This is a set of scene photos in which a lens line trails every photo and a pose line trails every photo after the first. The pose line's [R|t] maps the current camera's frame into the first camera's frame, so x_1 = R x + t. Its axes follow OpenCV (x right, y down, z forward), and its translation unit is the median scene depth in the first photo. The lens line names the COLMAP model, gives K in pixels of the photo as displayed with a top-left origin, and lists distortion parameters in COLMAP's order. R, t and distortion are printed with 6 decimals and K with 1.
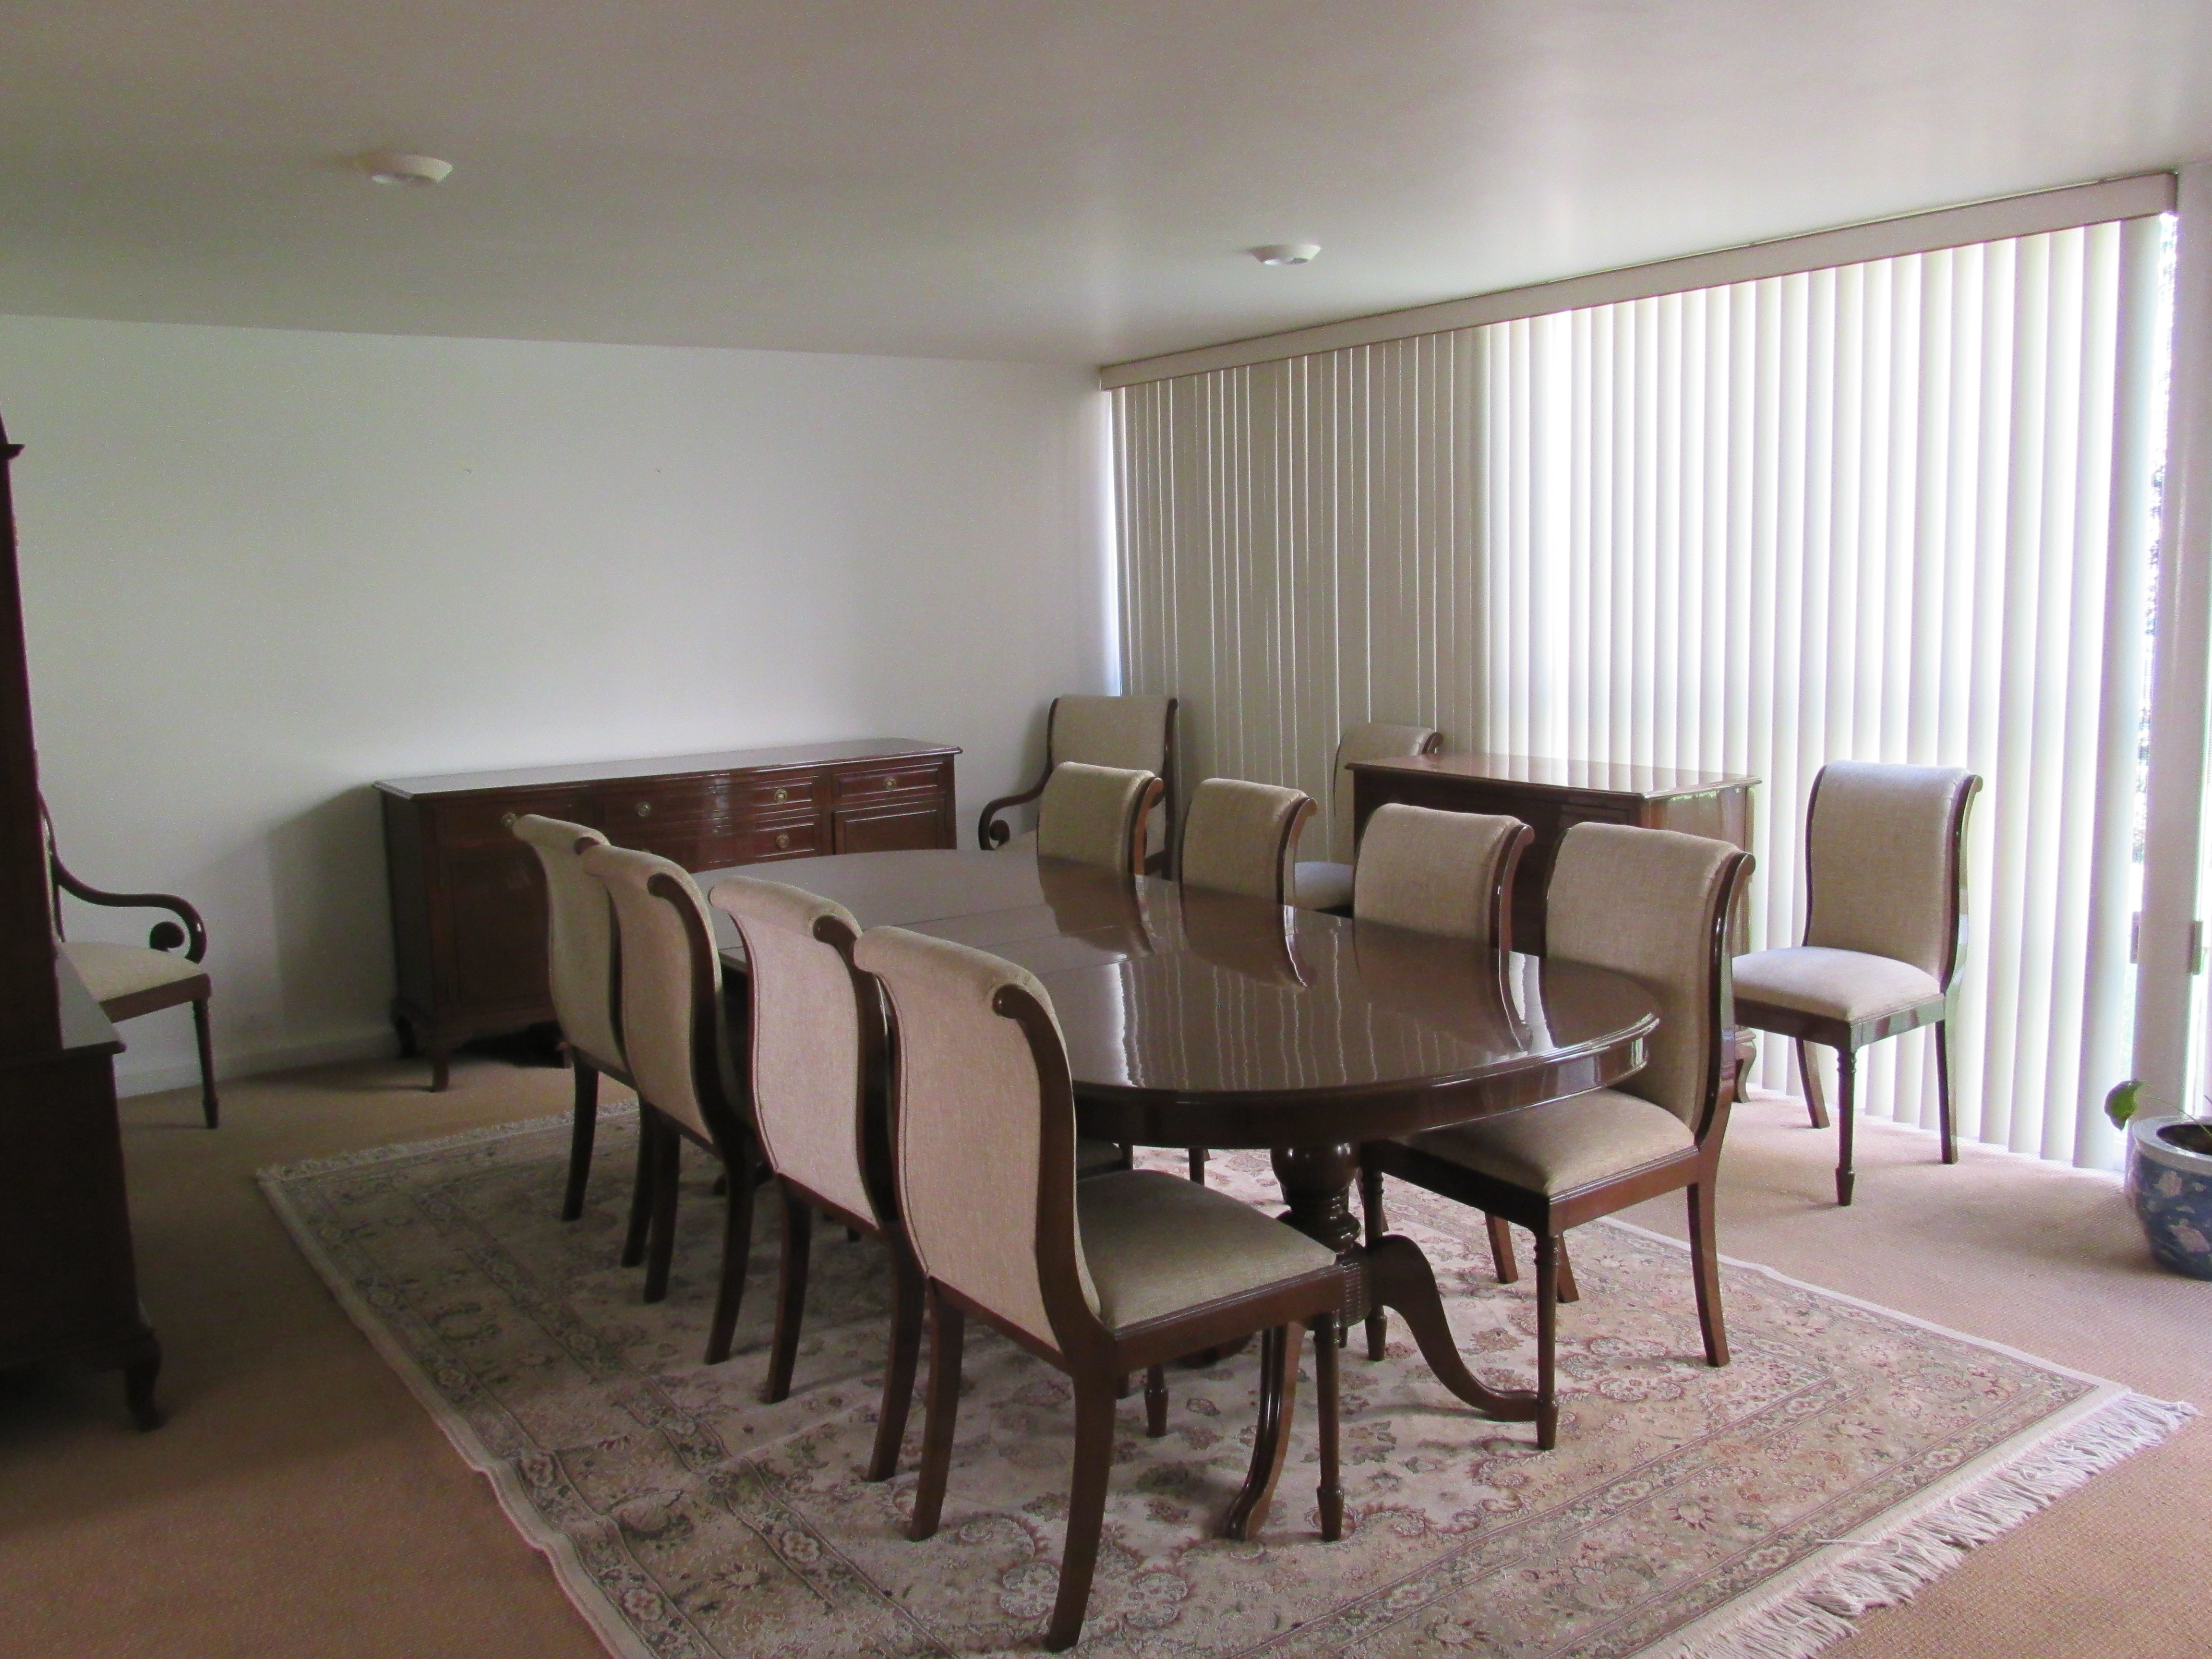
lens RADIAL K [[1835.9, 0, 1106.0], [0, 1835.9, 829.5], [0, 0, 1]] dist [-0.023433, 0.008737]
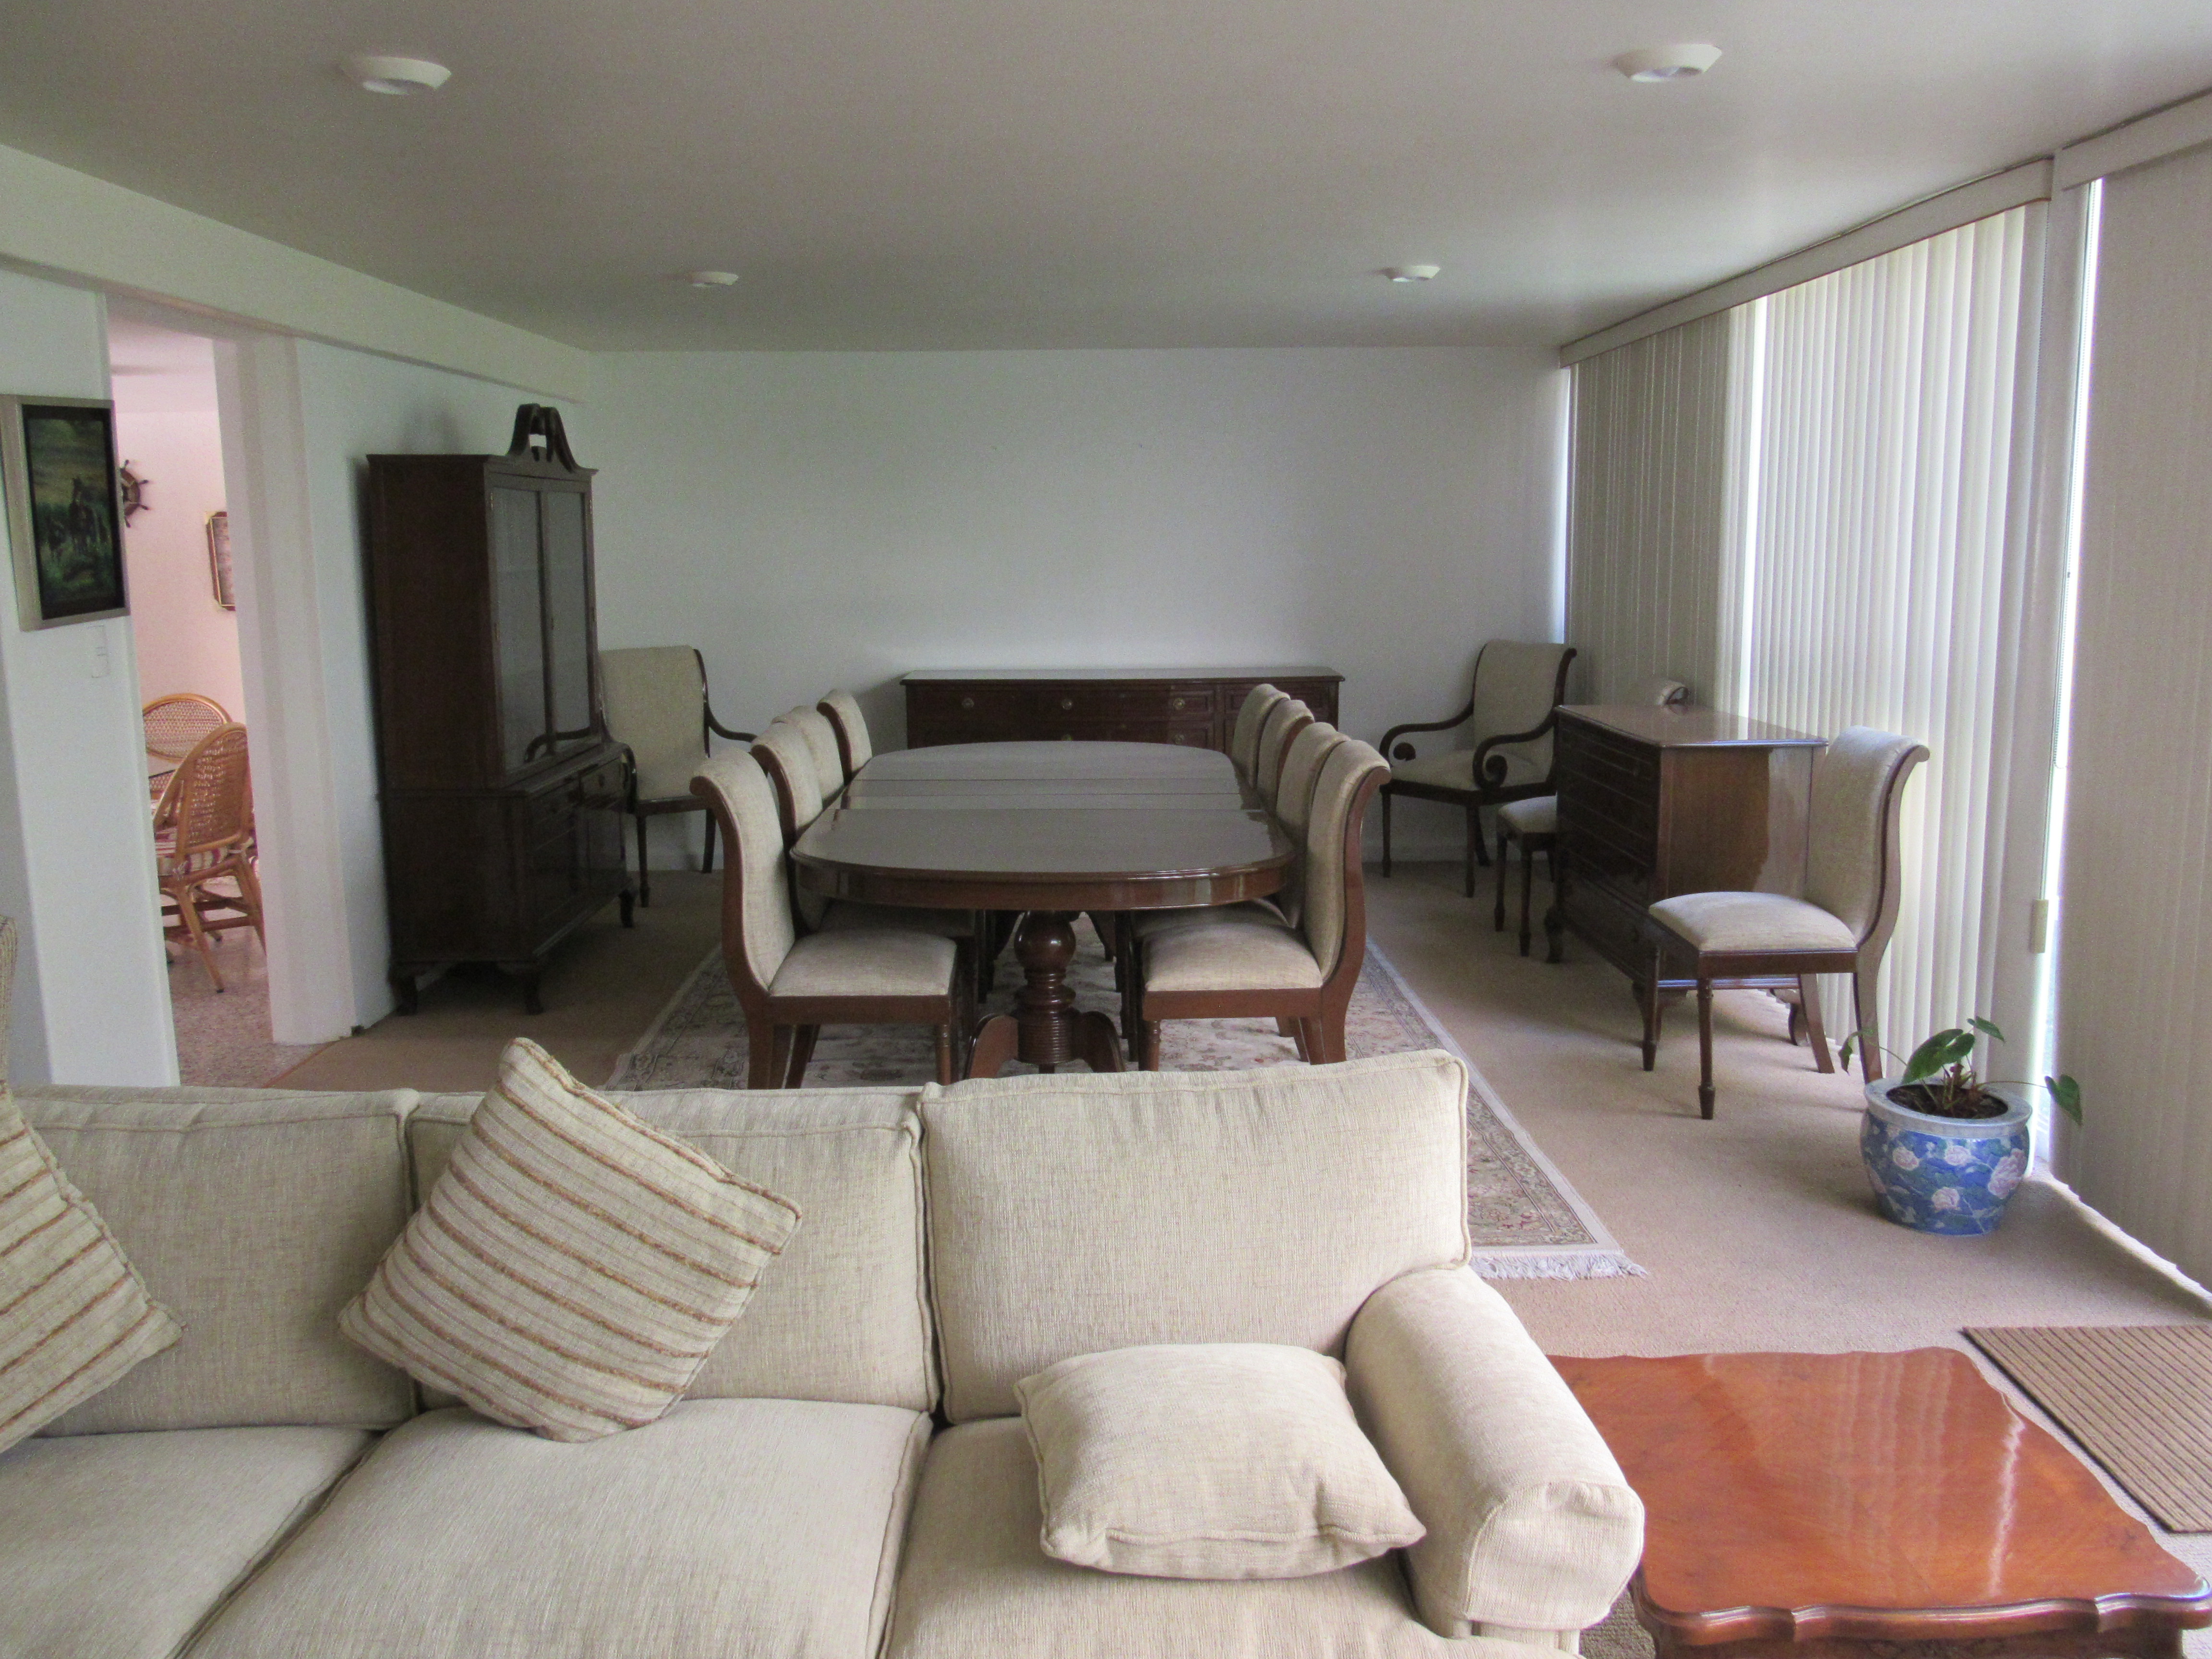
lens RADIAL K [[1835.9, 0, 1106.0], [0, 1835.9, 829.5], [0, 0, 1]] dist [-0.023433, 0.008737]
pose [[0.830310, 0.106440, -0.547043, 0.631570], [-0.090089, 0.994317, 0.056729, 0.000667], [0.549973, 0.002180, 0.835180, -0.118910]]
